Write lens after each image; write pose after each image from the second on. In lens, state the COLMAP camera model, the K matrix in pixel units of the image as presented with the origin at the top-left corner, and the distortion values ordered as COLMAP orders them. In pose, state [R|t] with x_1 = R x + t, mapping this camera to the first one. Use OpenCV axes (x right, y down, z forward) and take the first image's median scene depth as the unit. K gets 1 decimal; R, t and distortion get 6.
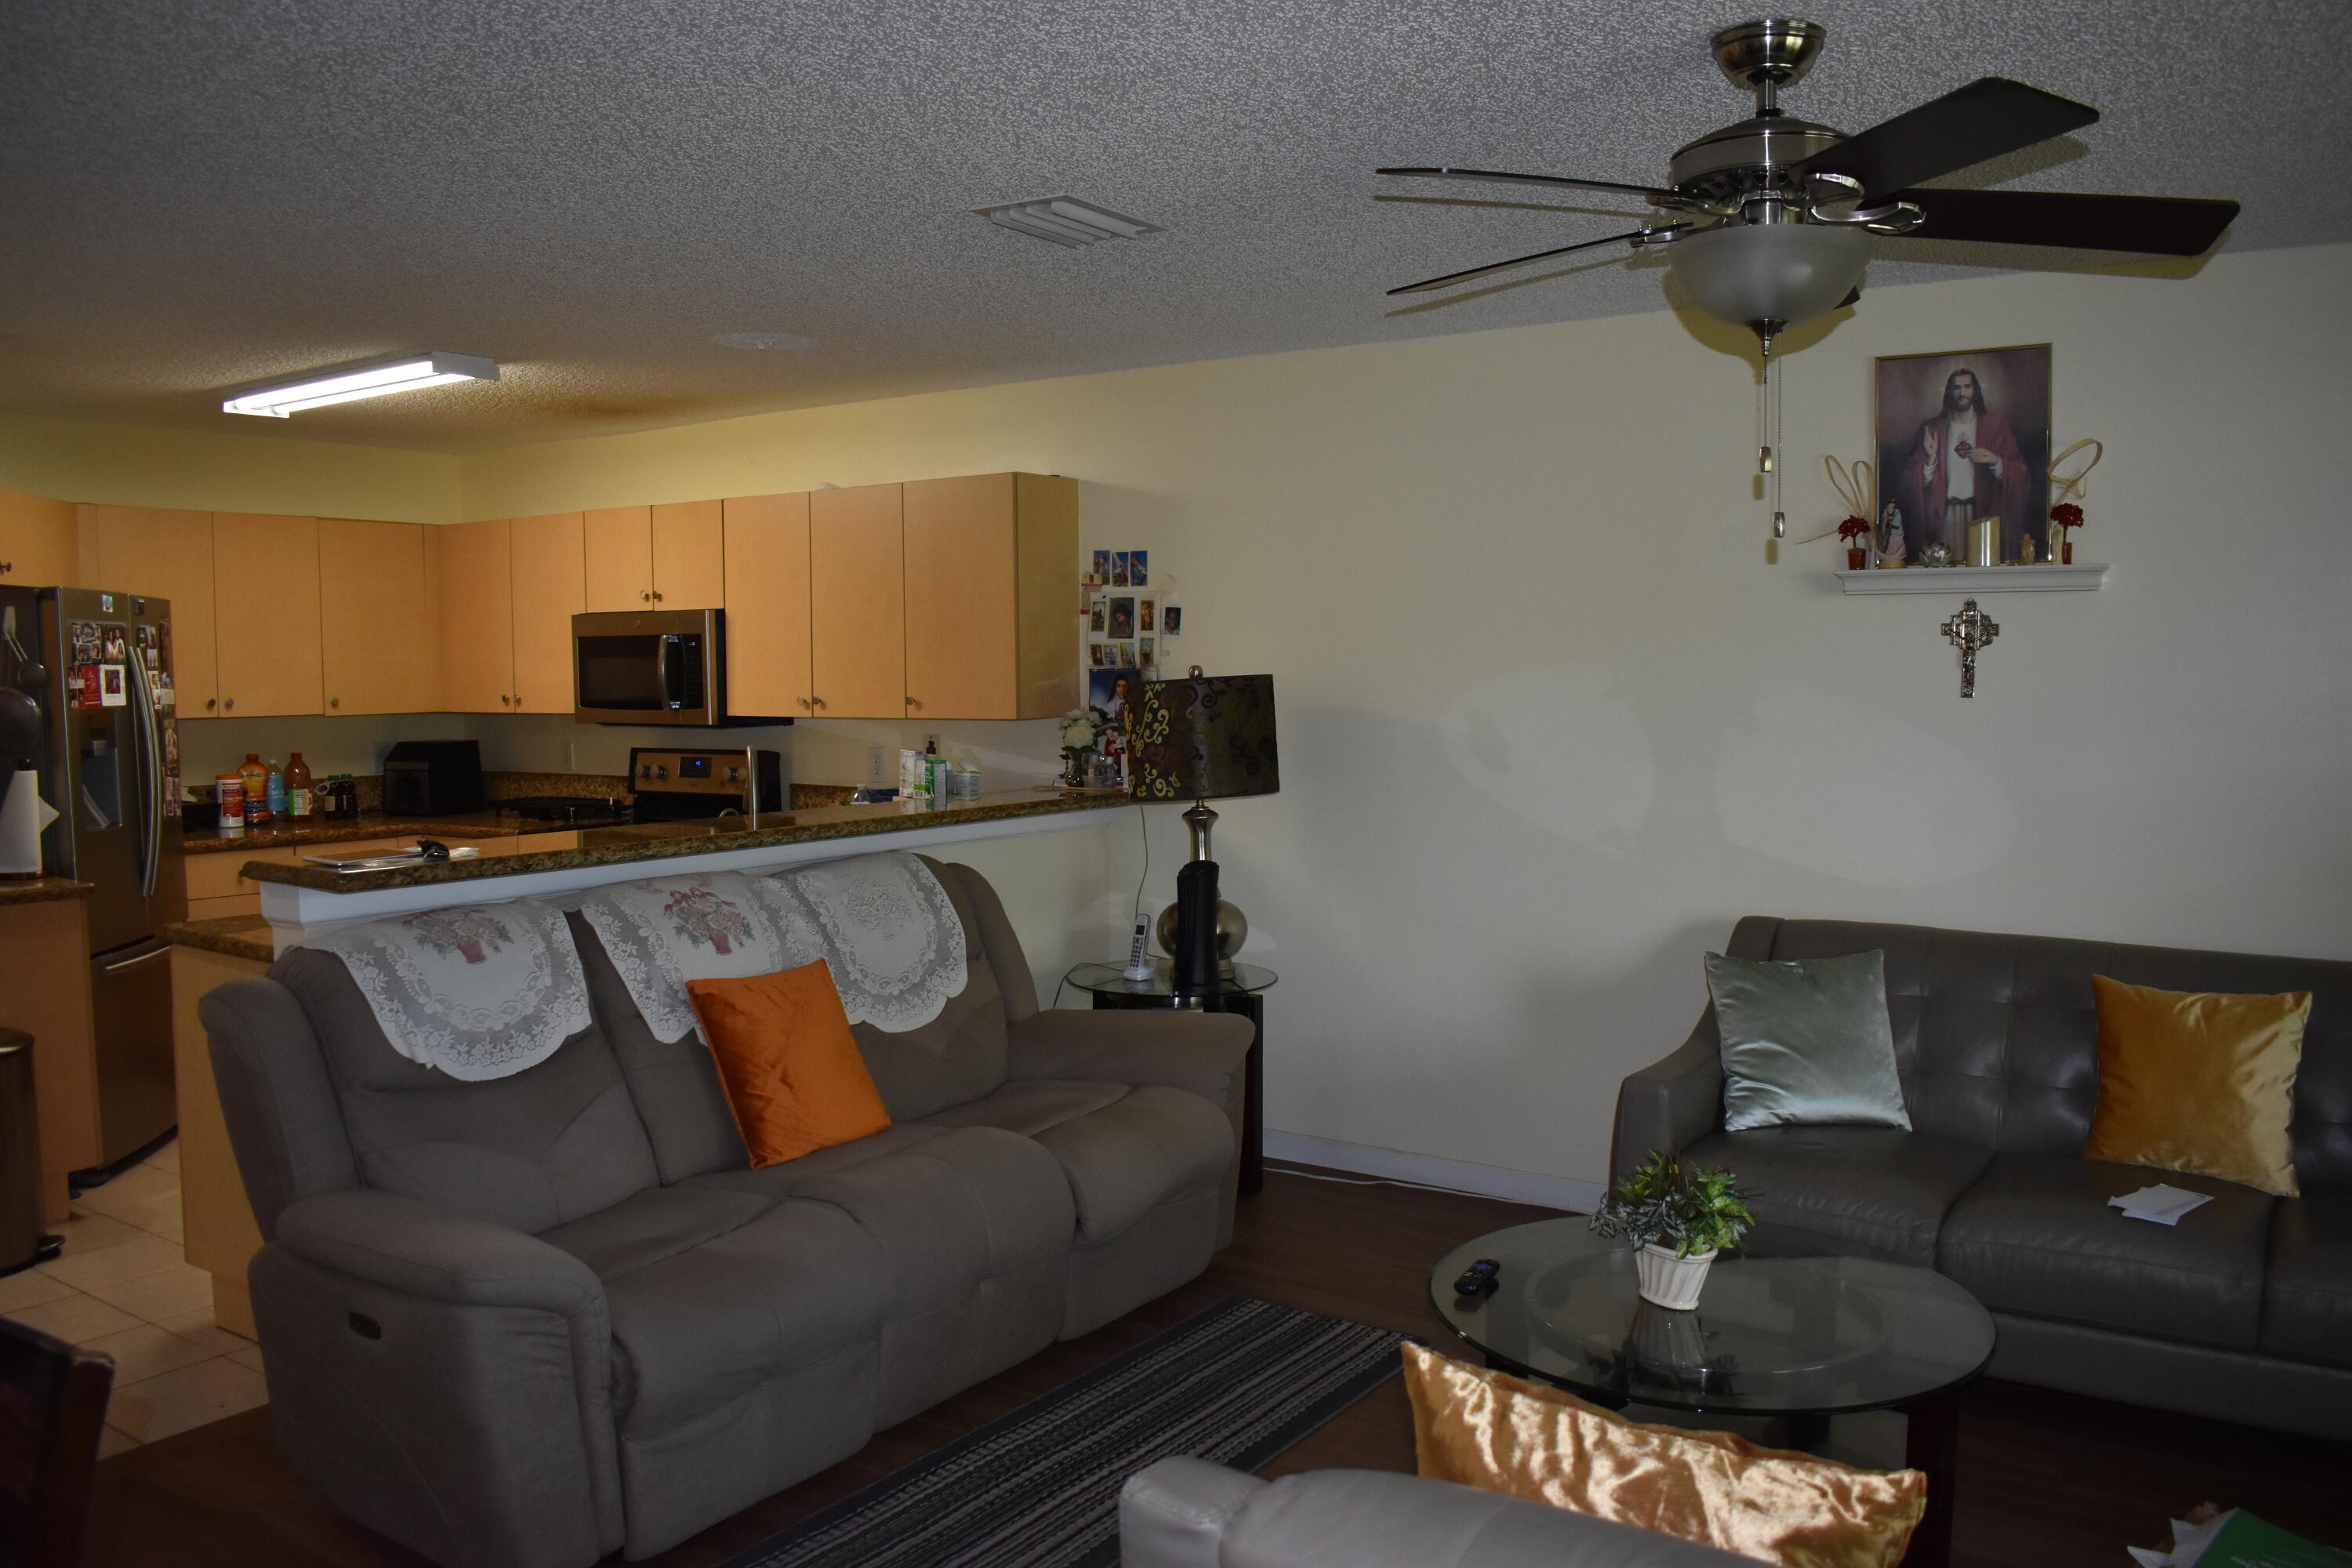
lens RADIAL K [[1826.8, 0, 1176.0], [0, 1826.8, 784.0], [0, 0, 1]] dist [-0.040667, -0.002028]
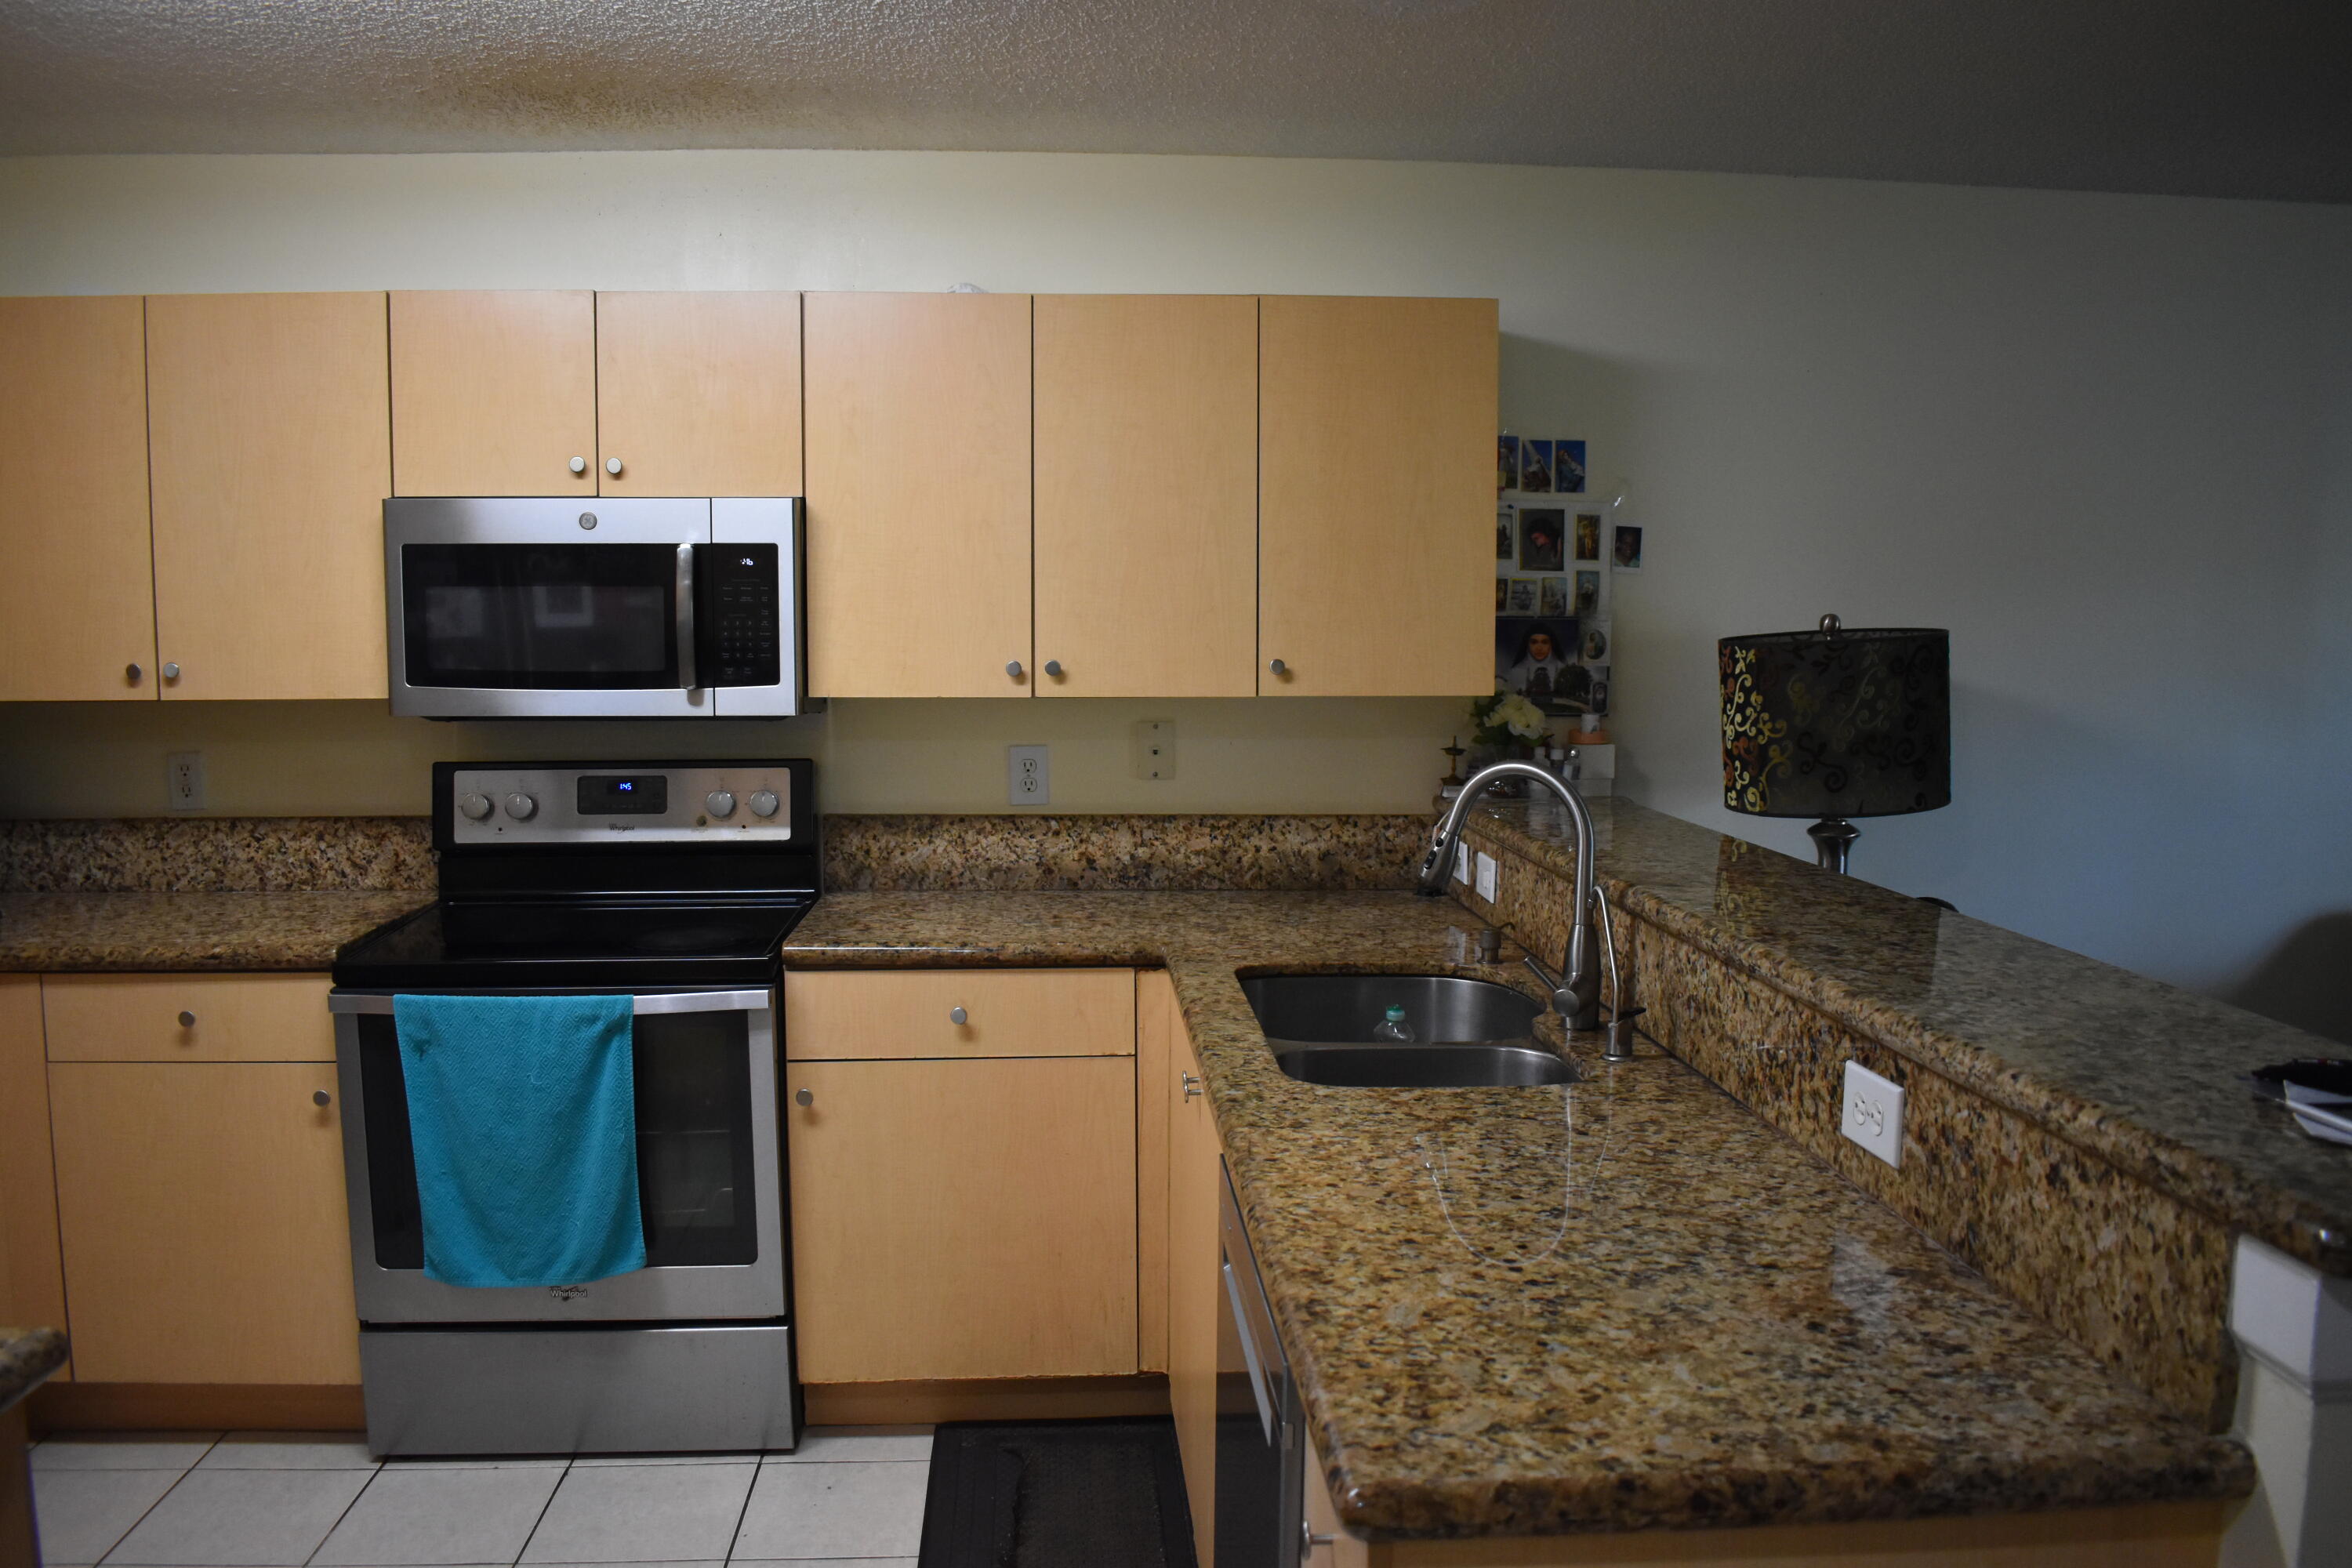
lens RADIAL K [[1826.8, 0, 1176.0], [0, 1826.8, 784.0], [0, 0, 1]] dist [-0.040667, -0.002028]
pose [[0.789505, -0.058874, 0.610914, -0.547522], [0.031975, 0.997982, 0.054853, -0.042705], [-0.612910, -0.023773, 0.789795, 0.554219]]
